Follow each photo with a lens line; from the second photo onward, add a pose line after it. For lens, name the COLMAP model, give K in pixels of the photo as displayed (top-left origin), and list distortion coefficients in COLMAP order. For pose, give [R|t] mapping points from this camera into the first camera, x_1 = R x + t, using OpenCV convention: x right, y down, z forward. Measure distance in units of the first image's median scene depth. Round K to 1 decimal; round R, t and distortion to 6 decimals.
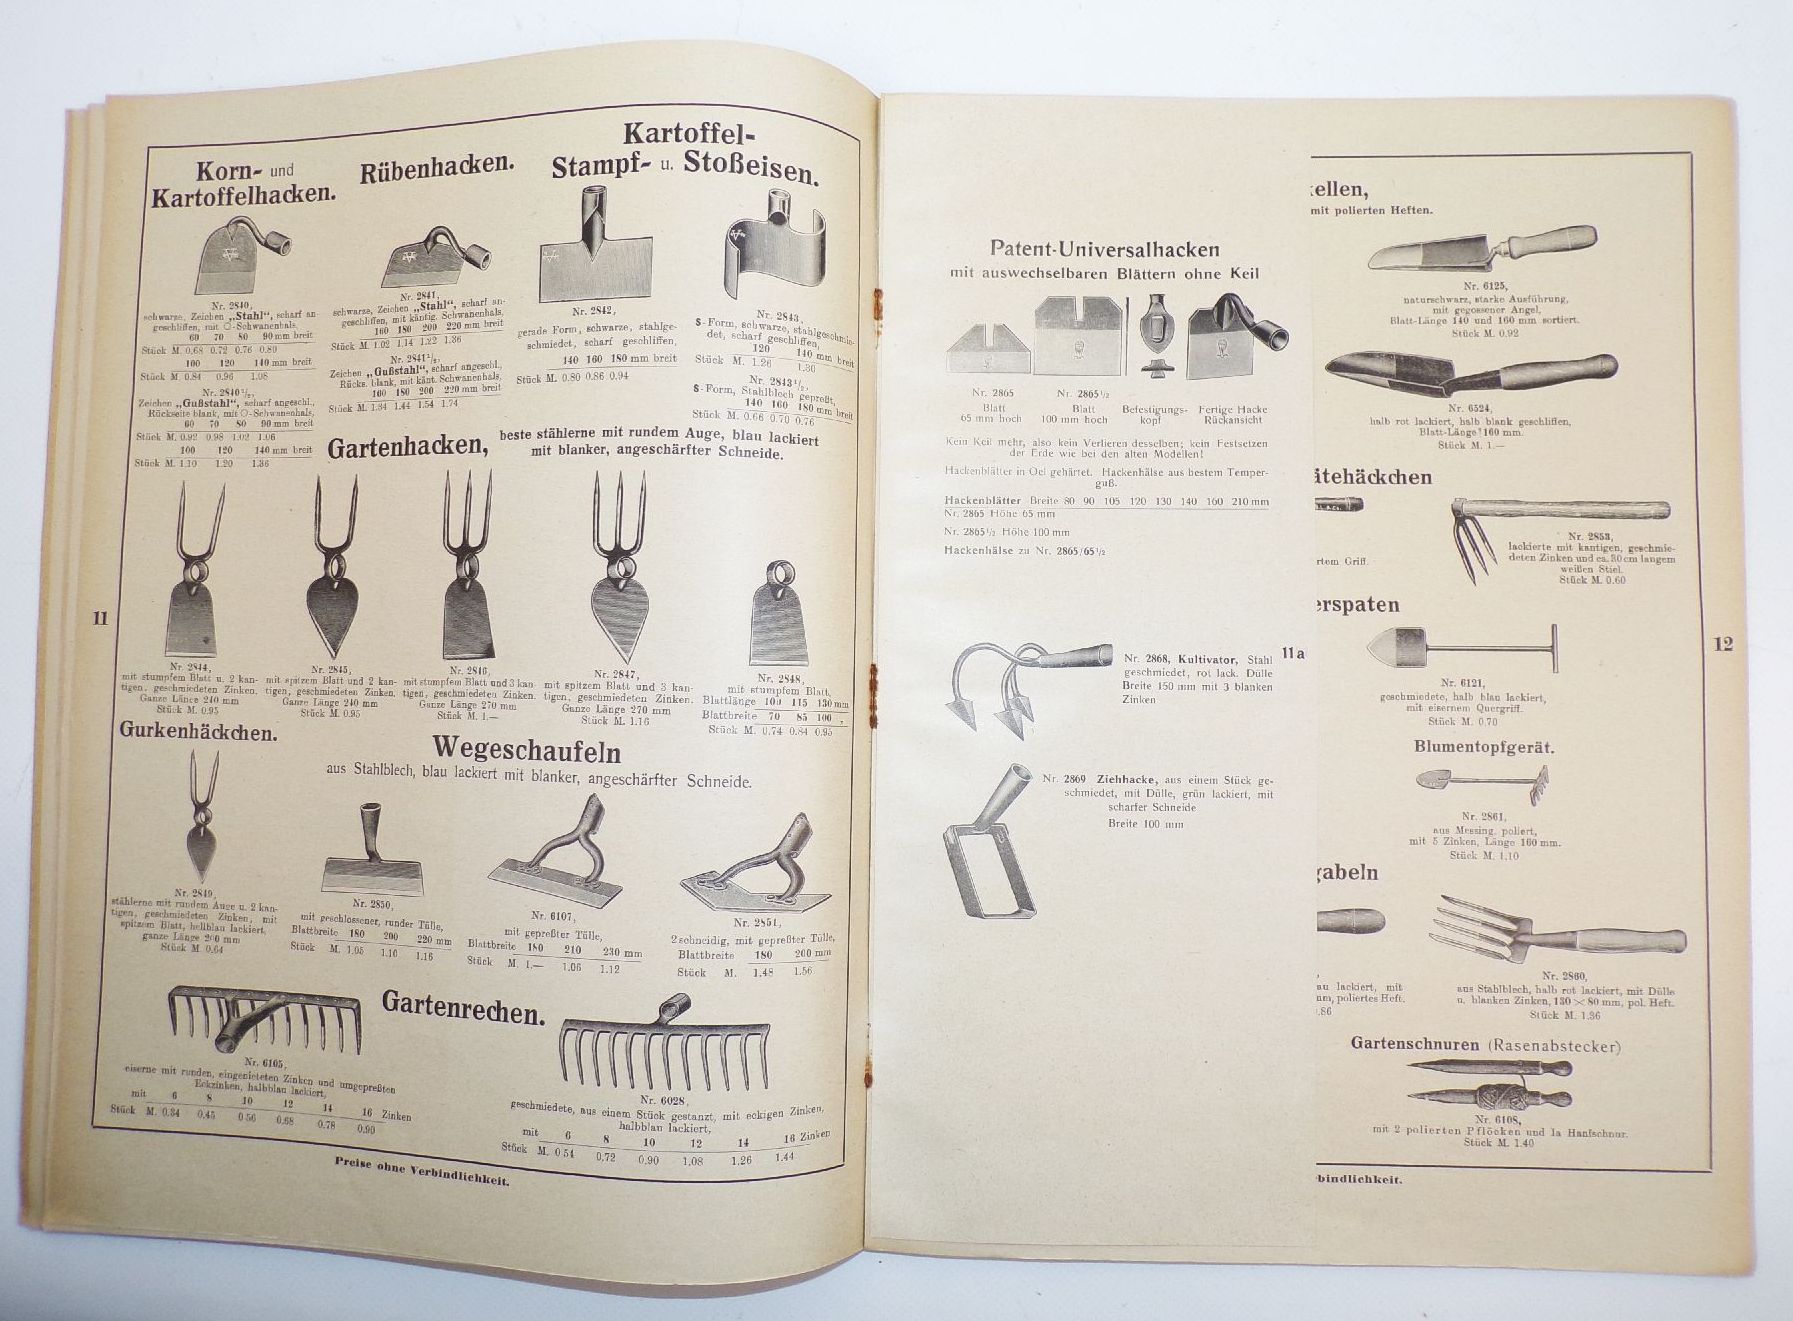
lens RADIAL K [[1215.5, 0, 899.4], [0, 1215.5, 665.1], [0, 0, 1]] dist [0.005818, -0.003173]
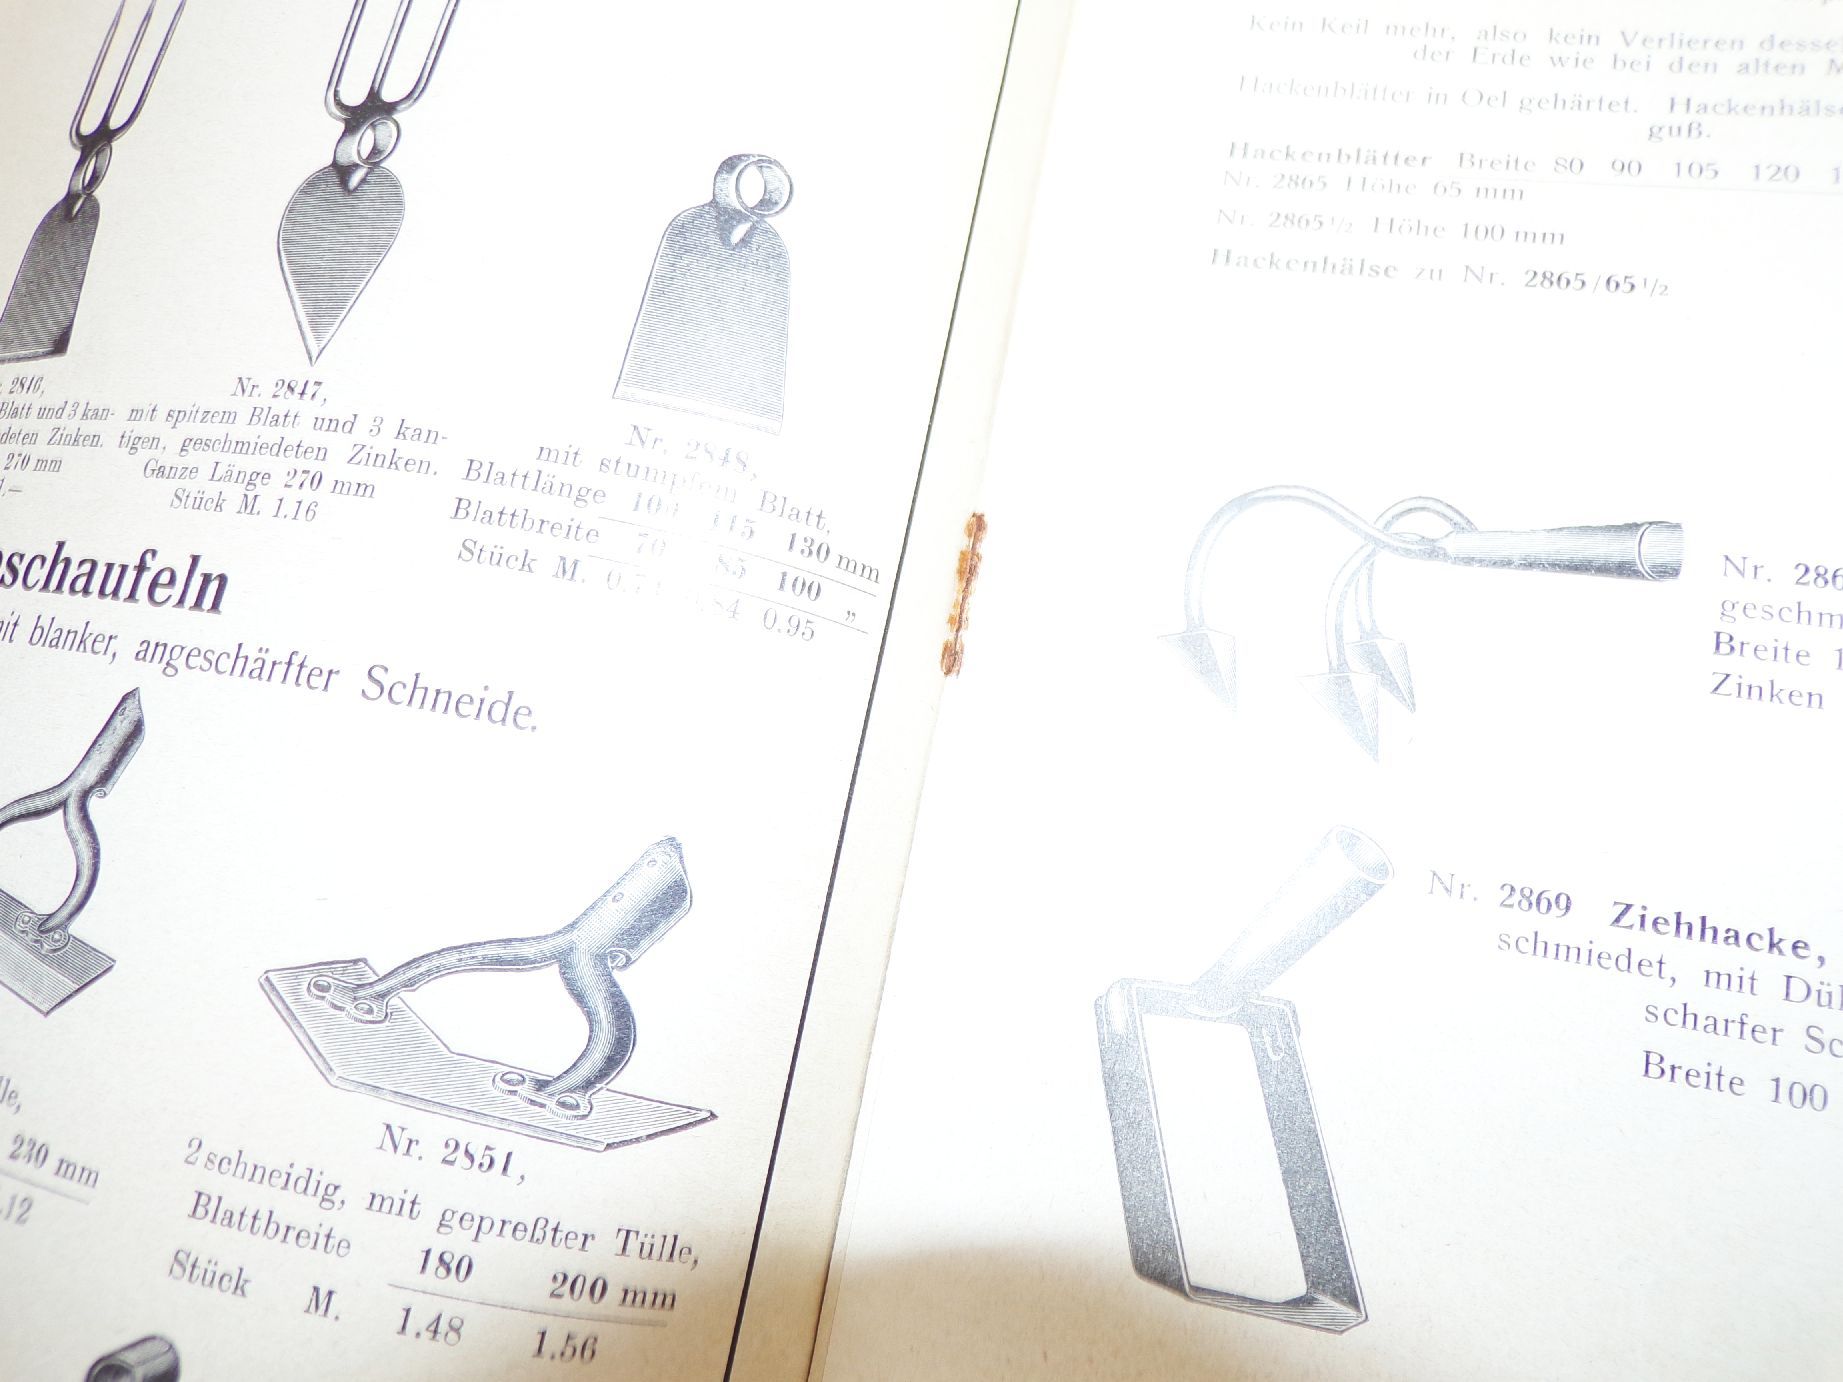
lens RADIAL K [[1249.4, 0, 917.6], [0, 1249.4, 684.2], [0, 0, 1]] dist [0.005818, -0.003173]
pose [[0.971509, 0.136454, -0.193780, 0.044962], [-0.170686, 0.970086, -0.172624, 0.128215], [0.164429, 0.200781, 0.965738, 0.674341]]
